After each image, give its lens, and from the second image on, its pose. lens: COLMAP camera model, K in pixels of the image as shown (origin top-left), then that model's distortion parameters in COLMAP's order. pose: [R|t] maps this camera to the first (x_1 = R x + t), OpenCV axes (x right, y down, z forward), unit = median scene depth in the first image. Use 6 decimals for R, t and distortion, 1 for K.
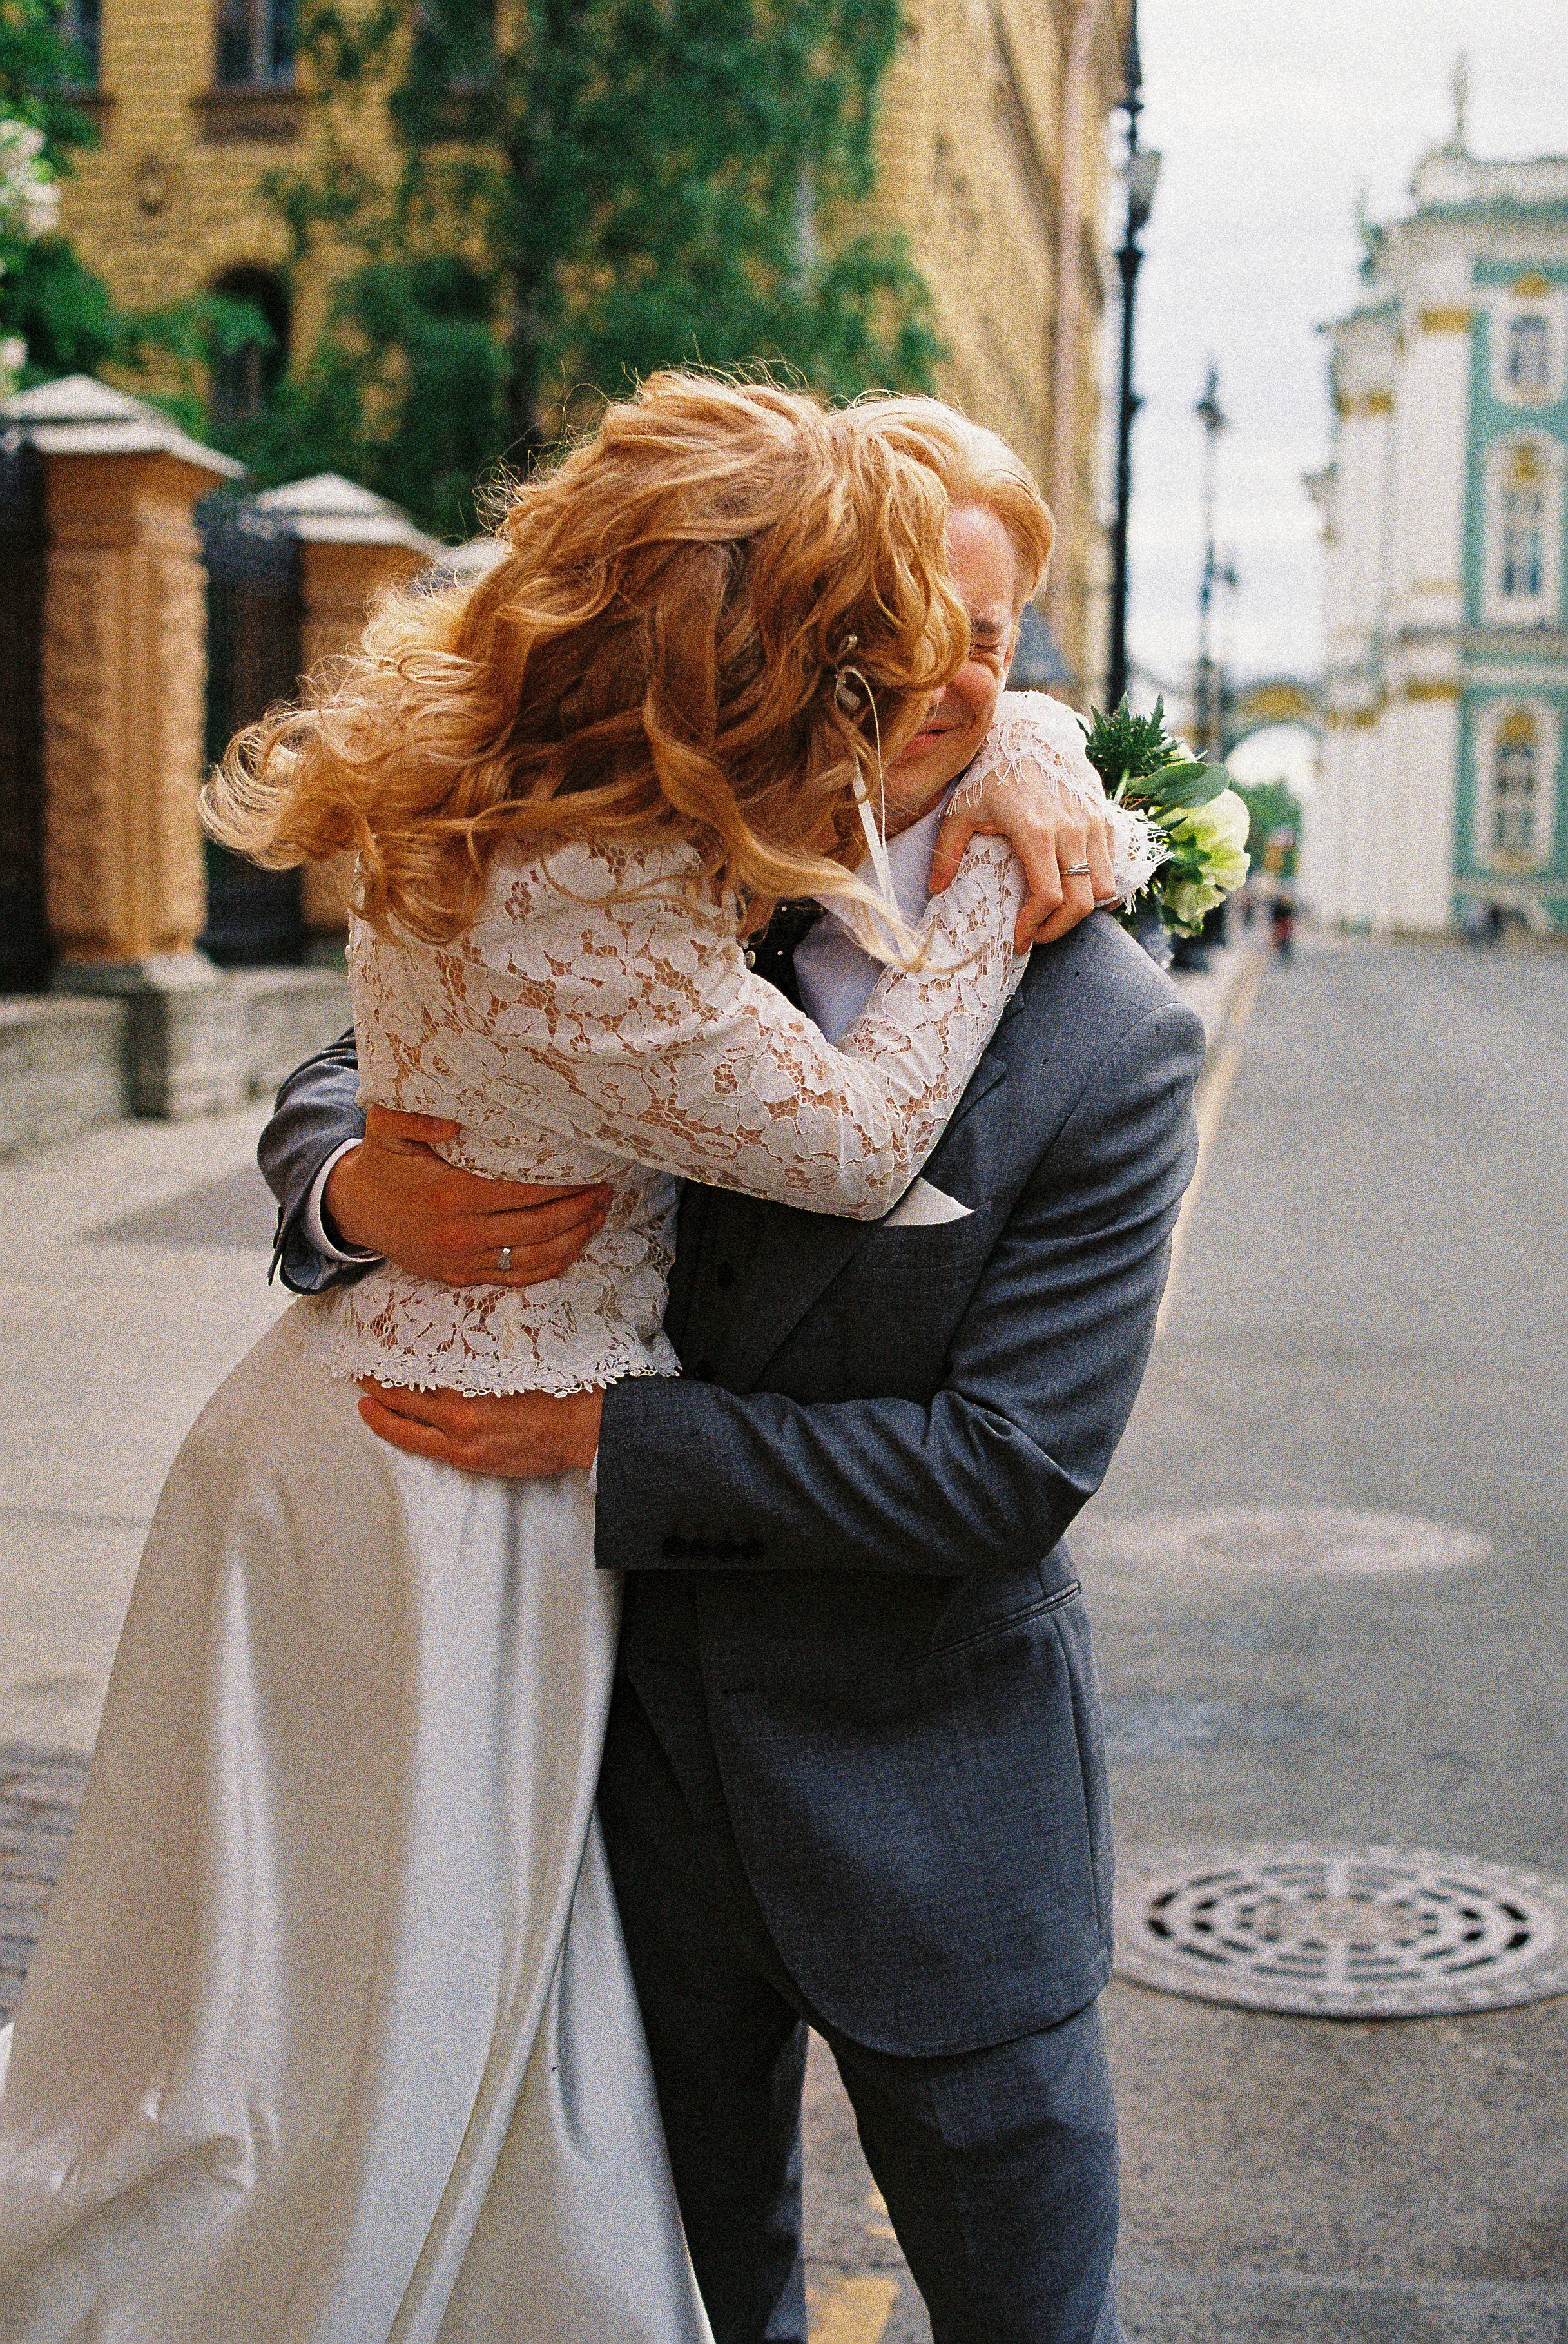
lens RADIAL K [[3178.4, 0, 784.0], [0, 3178.4, 1172.0], [0, 0, 1]] dist [-0.140828, 0.025449]
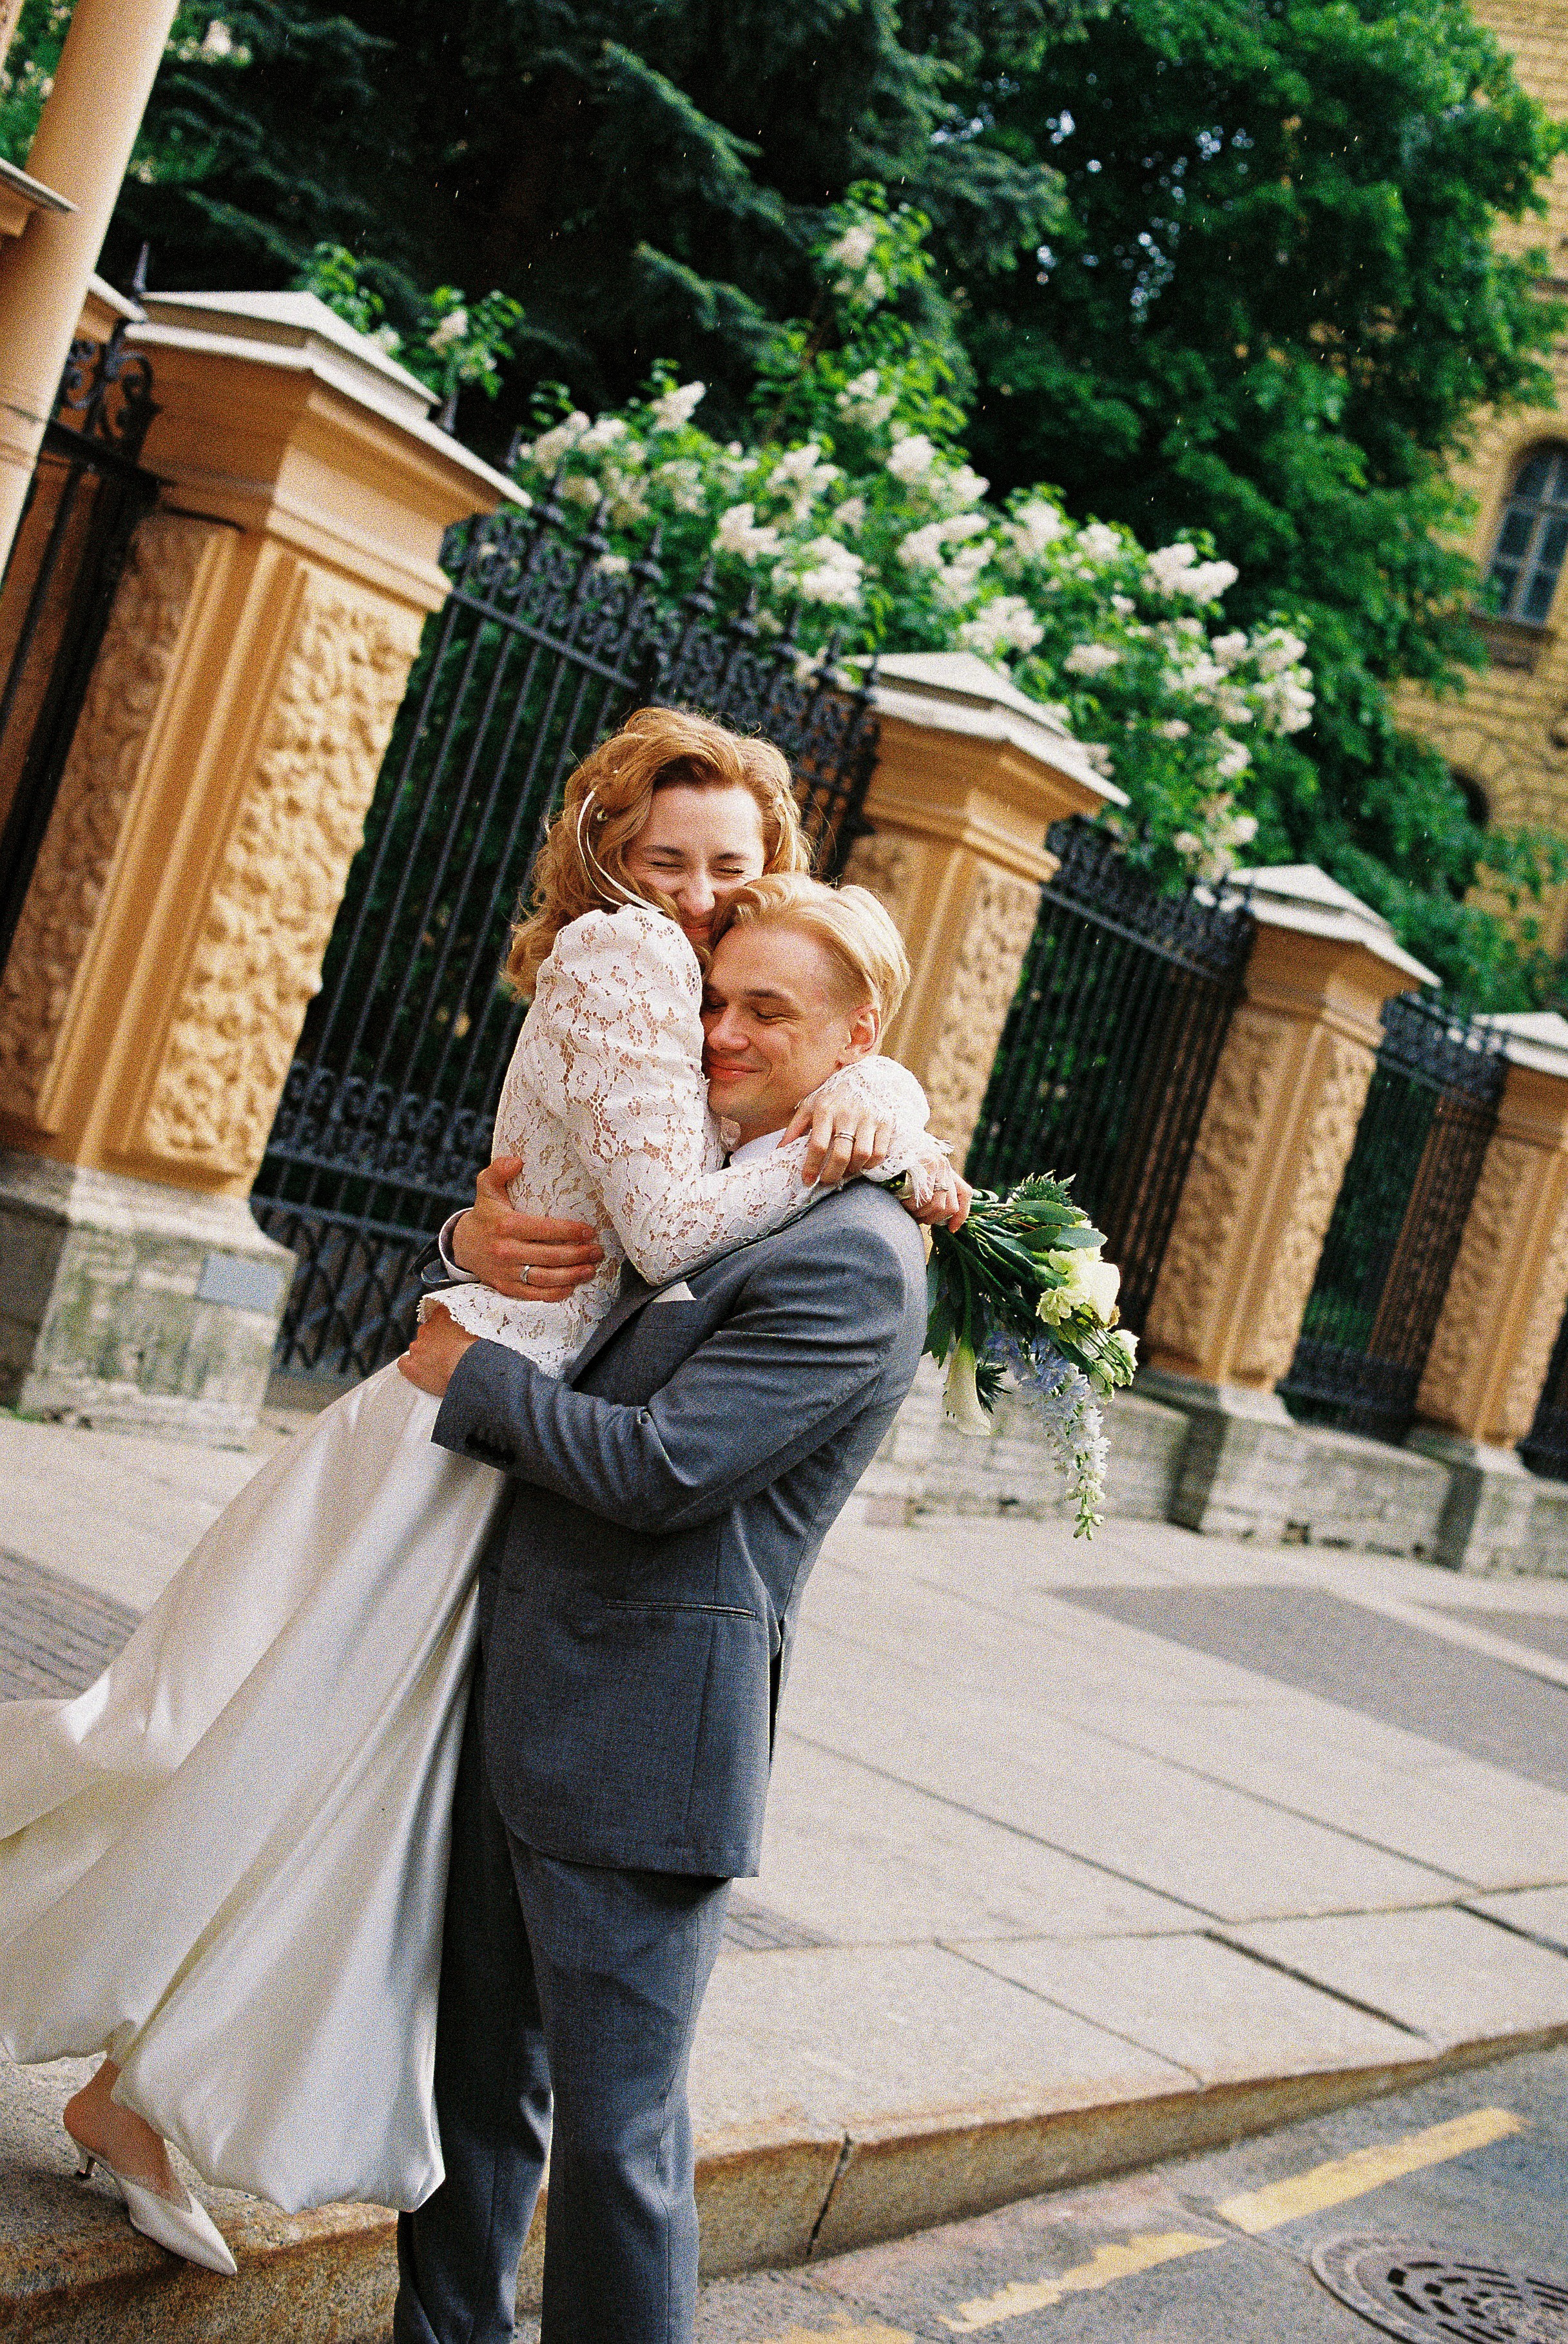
lens RADIAL K [[3178.4, 0, 784.0], [0, 3178.4, 1172.0], [0, 0, 1]] dist [-0.140828, 0.025449]
pose [[0.879144, 0.241280, -0.410962, 0.097745], [-0.304063, 0.948016, -0.093872, 0.011436], [0.366949, 0.207486, 0.906806, -0.063107]]
